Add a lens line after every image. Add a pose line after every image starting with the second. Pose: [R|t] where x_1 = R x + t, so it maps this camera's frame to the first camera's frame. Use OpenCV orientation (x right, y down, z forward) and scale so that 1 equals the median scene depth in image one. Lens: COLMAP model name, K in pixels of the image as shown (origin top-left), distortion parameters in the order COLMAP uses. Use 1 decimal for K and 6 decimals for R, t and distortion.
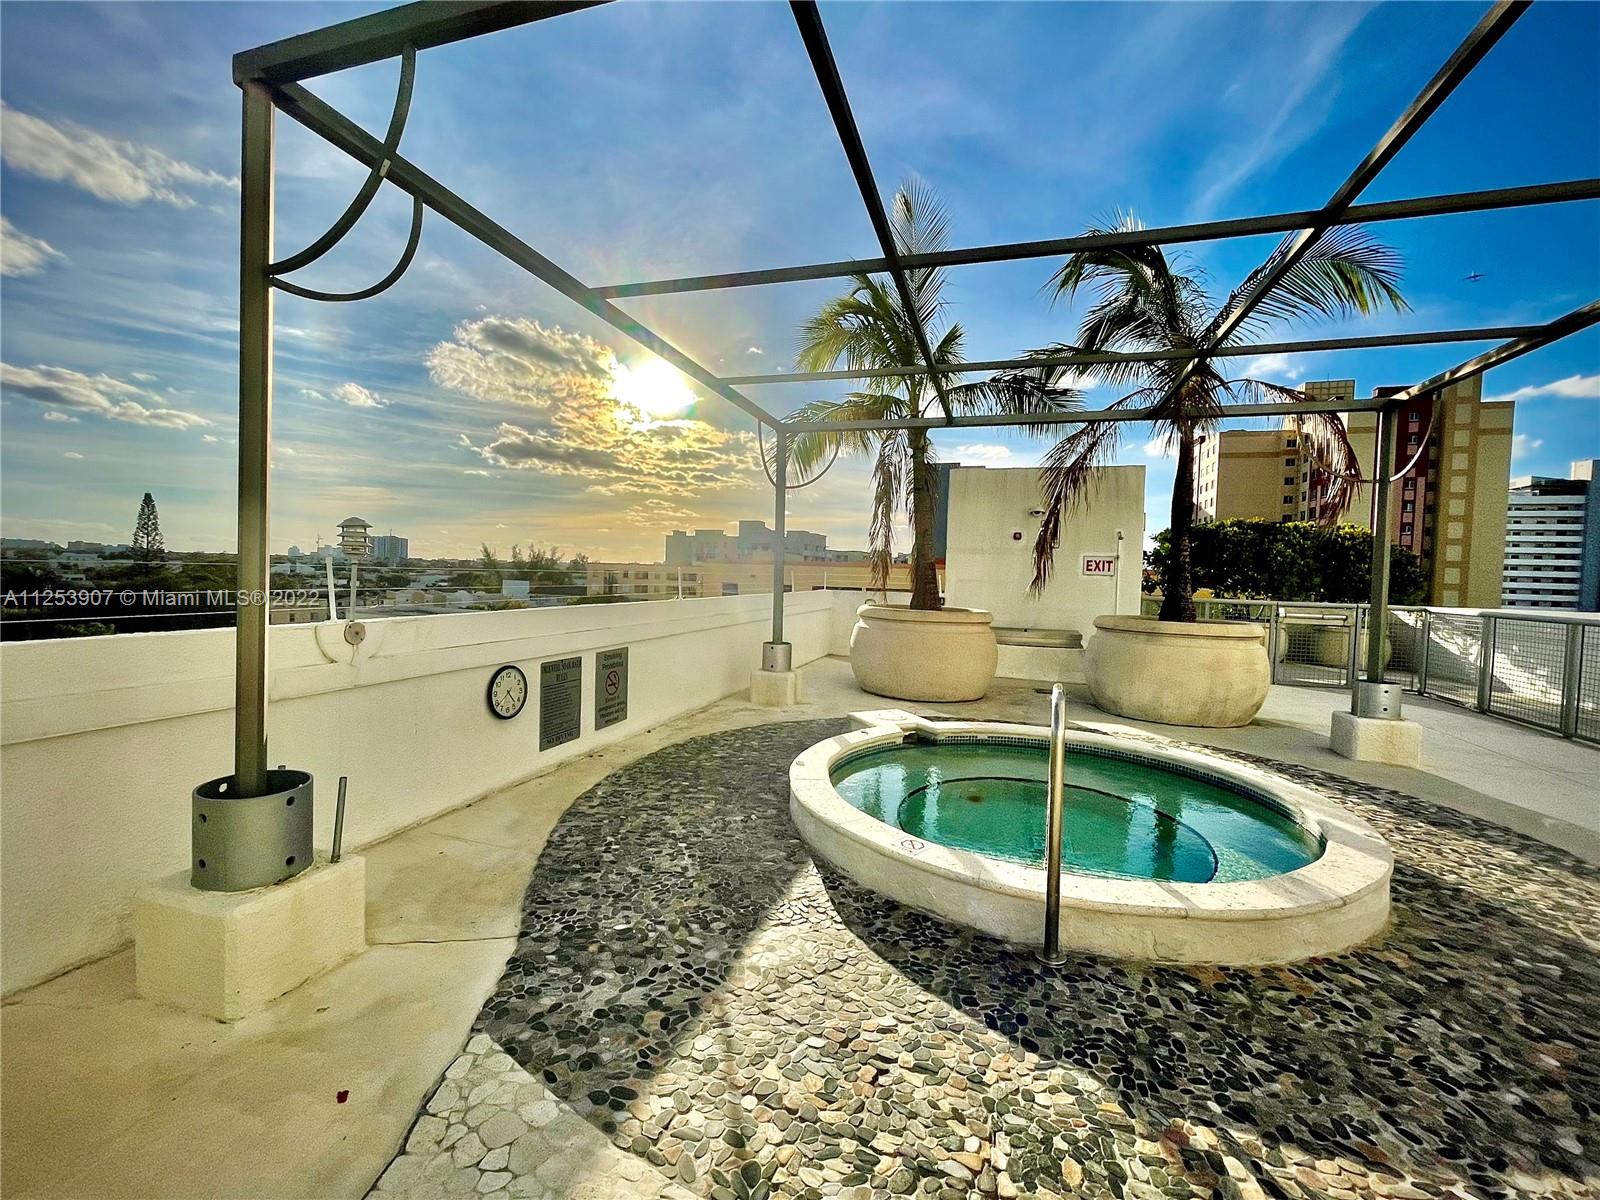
lens RADIAL K [[642.4, 0, 800.0], [0, 642.4, 600.0], [0, 0, 1]] dist [-0.000441, -0.000014]
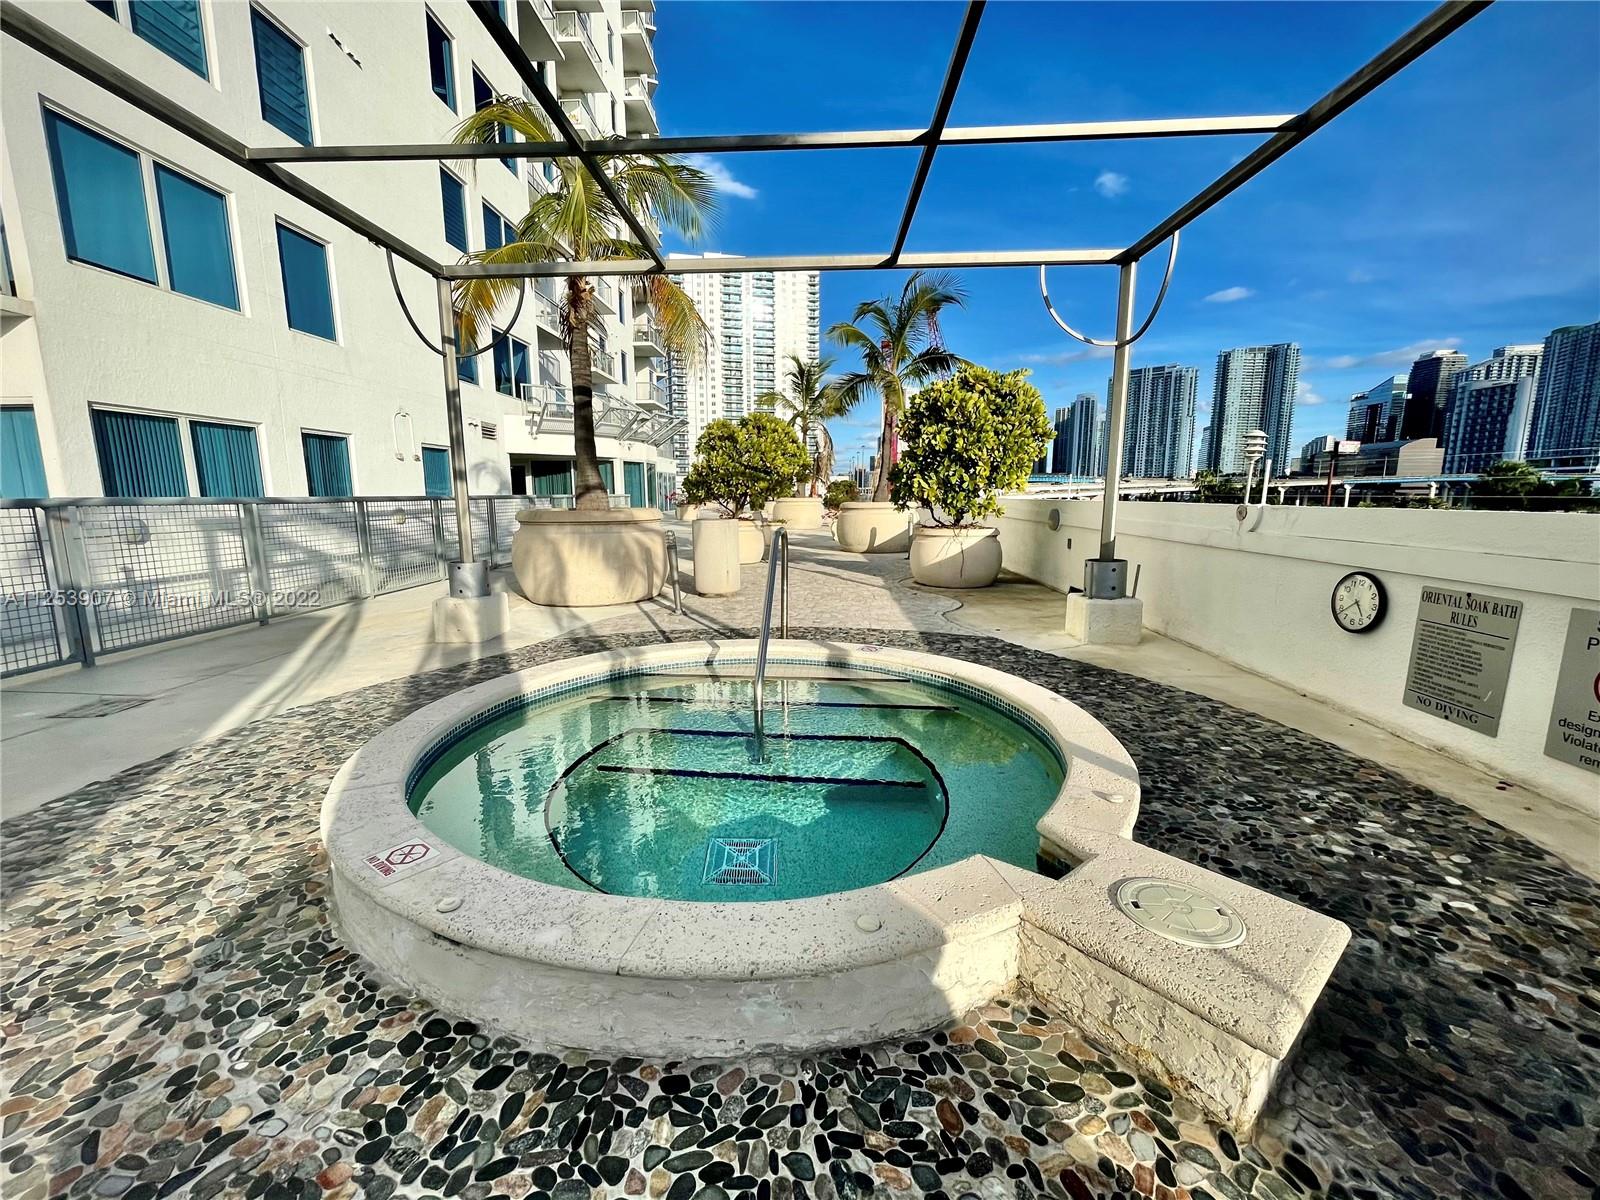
lens RADIAL K [[650.5, 0, 785.0], [0, 650.5, 597.8], [0, 0, 1]] dist [-0.001487, 0.000200]
pose [[-0.968052, 0.010833, -0.250517, 0.460571], [-0.037723, 0.981405, 0.188205, 0.001118], [0.247898, 0.191643, -0.949642, 1.469941]]
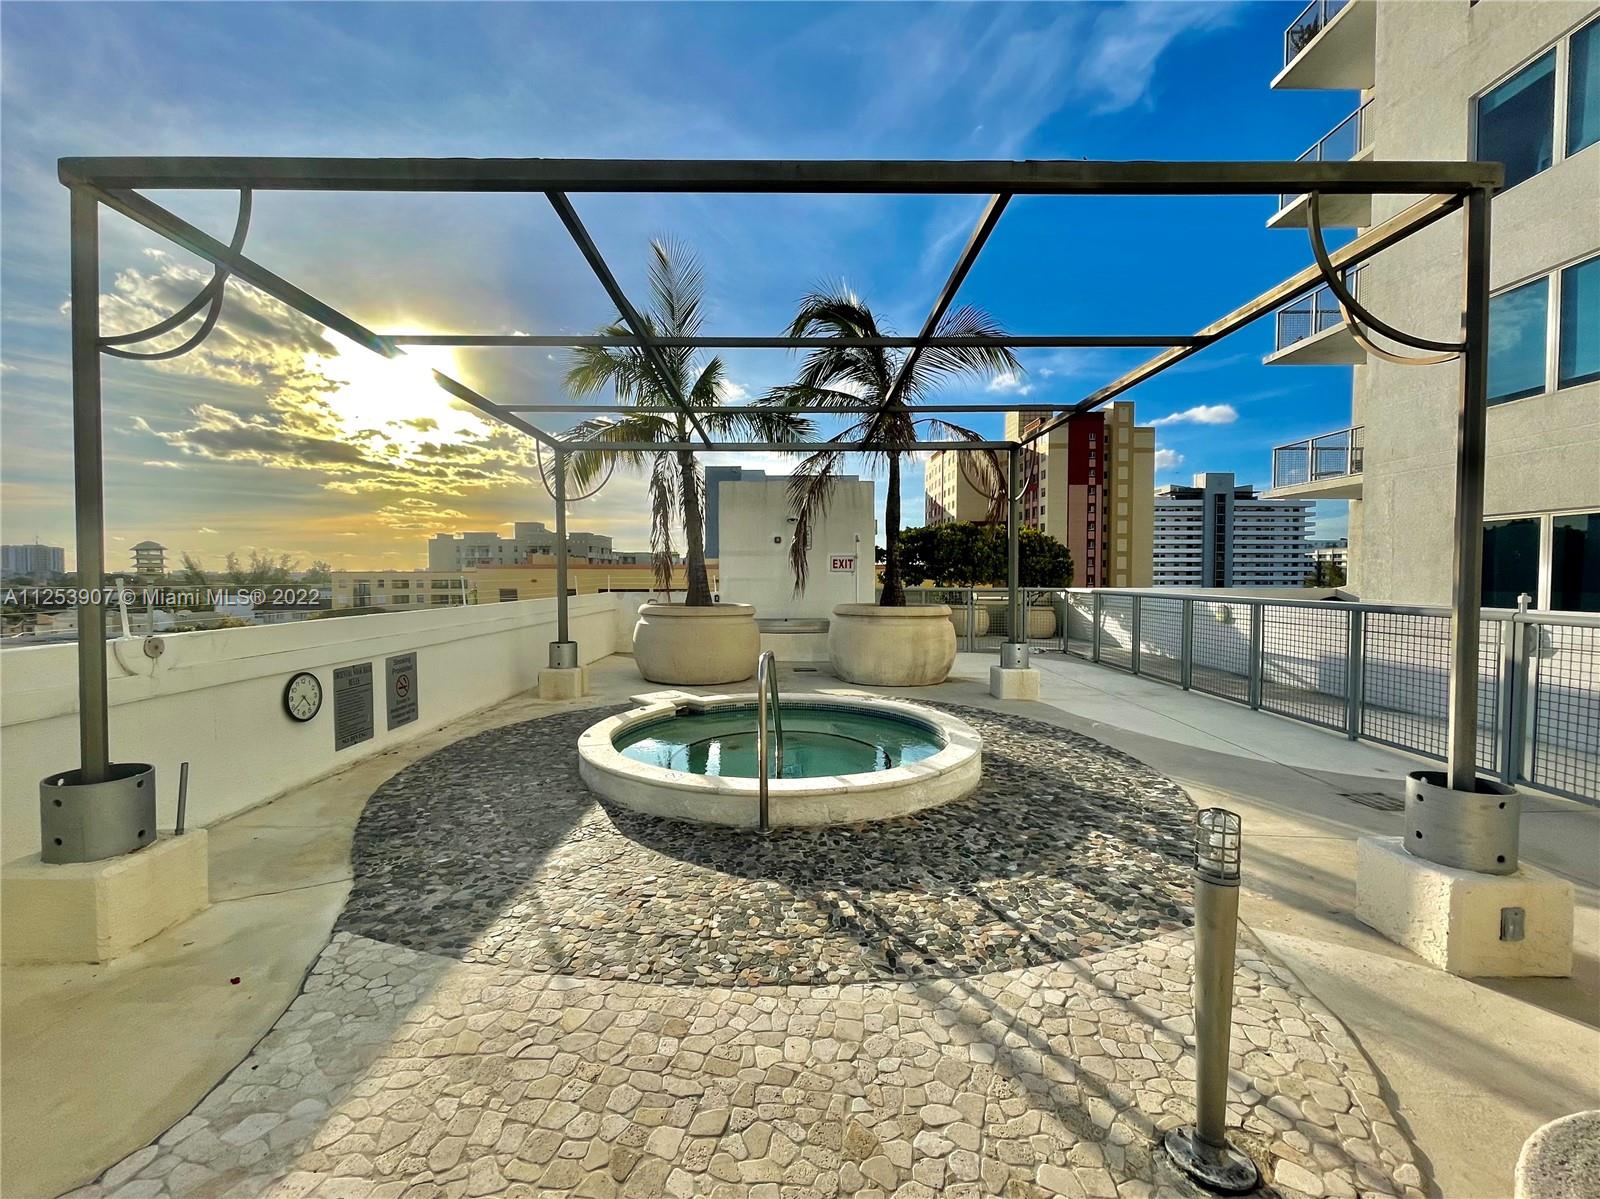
lens RADIAL K [[650.5, 0, 785.0], [0, 650.5, 597.3], [0, 0, 1]] dist [-0.001487, 0.000200]
pose [[0.955765, -0.039874, 0.291416, 0.009264], [0.041158, 0.999151, 0.001725, 0.006205], [-0.291238, 0.010345, 0.956595, -0.260274]]
